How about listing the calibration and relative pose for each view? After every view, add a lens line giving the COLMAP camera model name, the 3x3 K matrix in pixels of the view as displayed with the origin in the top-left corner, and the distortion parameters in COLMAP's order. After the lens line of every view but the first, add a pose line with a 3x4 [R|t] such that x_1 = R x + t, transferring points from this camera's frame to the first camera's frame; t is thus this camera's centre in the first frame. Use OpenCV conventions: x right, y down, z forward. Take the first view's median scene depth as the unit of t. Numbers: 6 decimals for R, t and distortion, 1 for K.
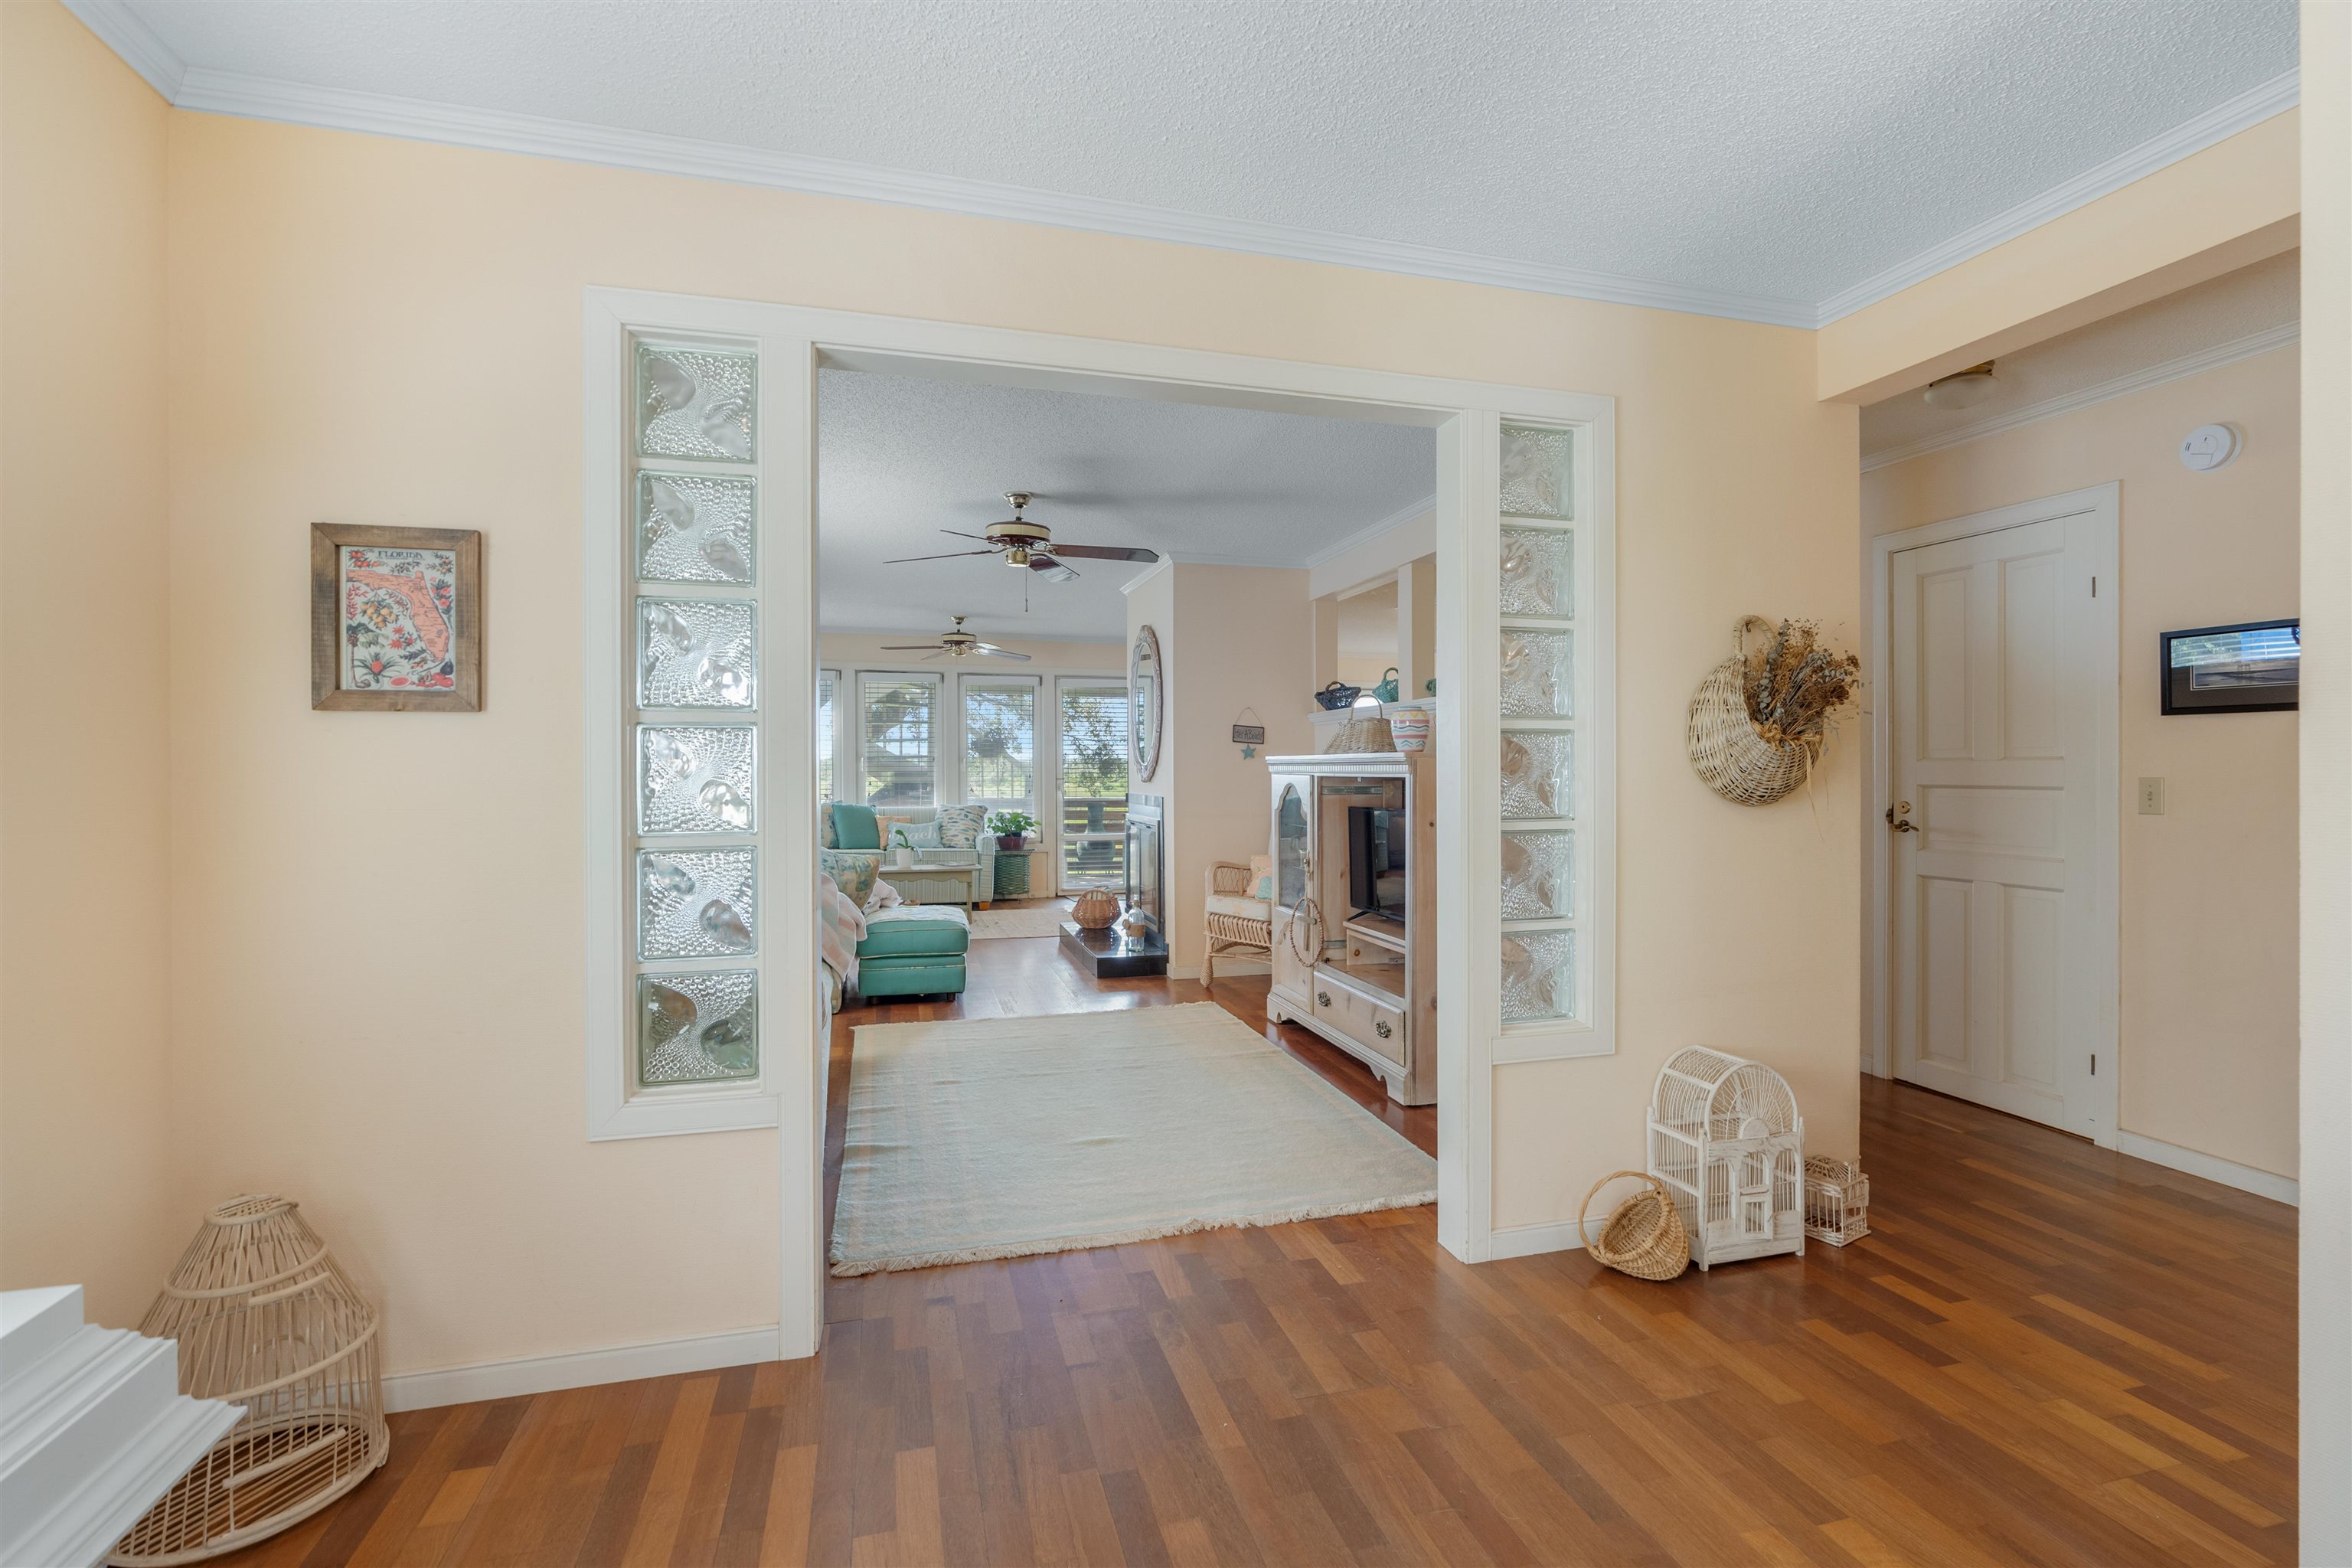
lens RADIAL K [[1071.5, 0, 1186.4], [0, 1071.5, 778.4], [0, 0, 1]] dist [-0.002229, -0.000236]
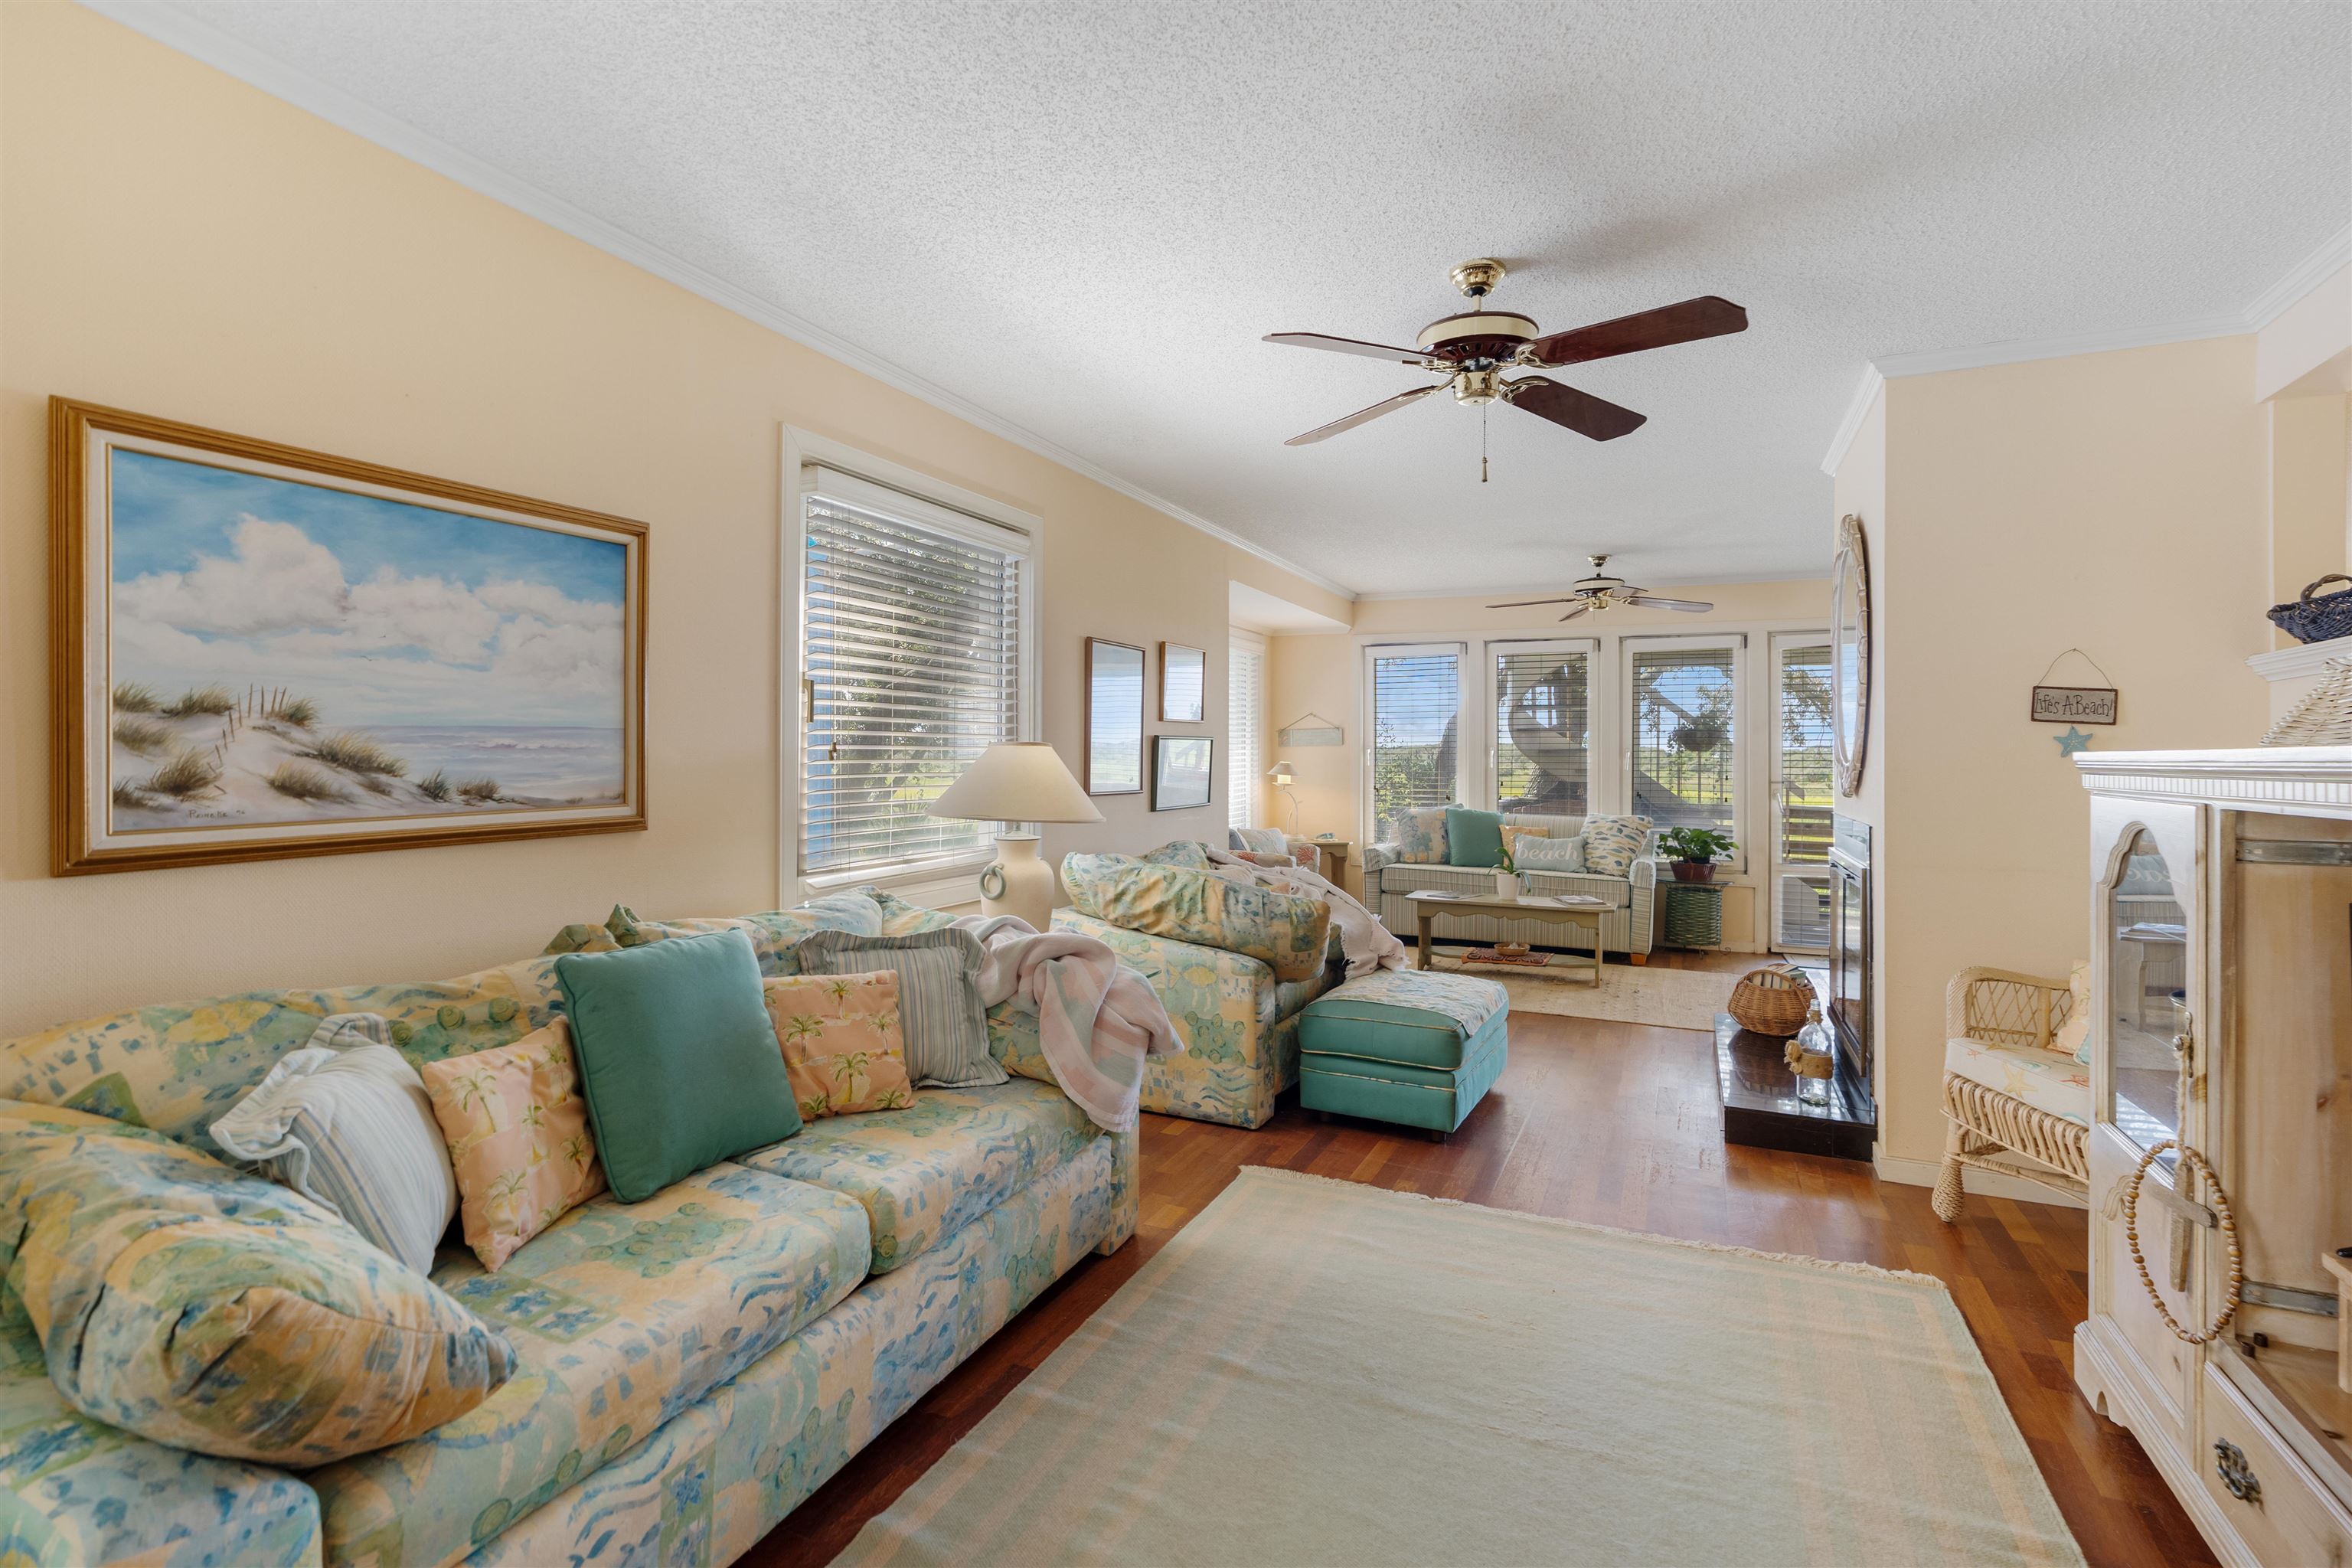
lens RADIAL K [[1090.9, 0, 1184.6], [0, 1090.9, 755.7], [0, 0, 1]] dist [-0.001724, -0.000664]
pose [[0.766488, 0.005458, -0.642235, 0.071627], [-0.014389, 0.999859, -0.008675, -0.009002], [0.642097, 0.015890, 0.766459, 0.401479]]
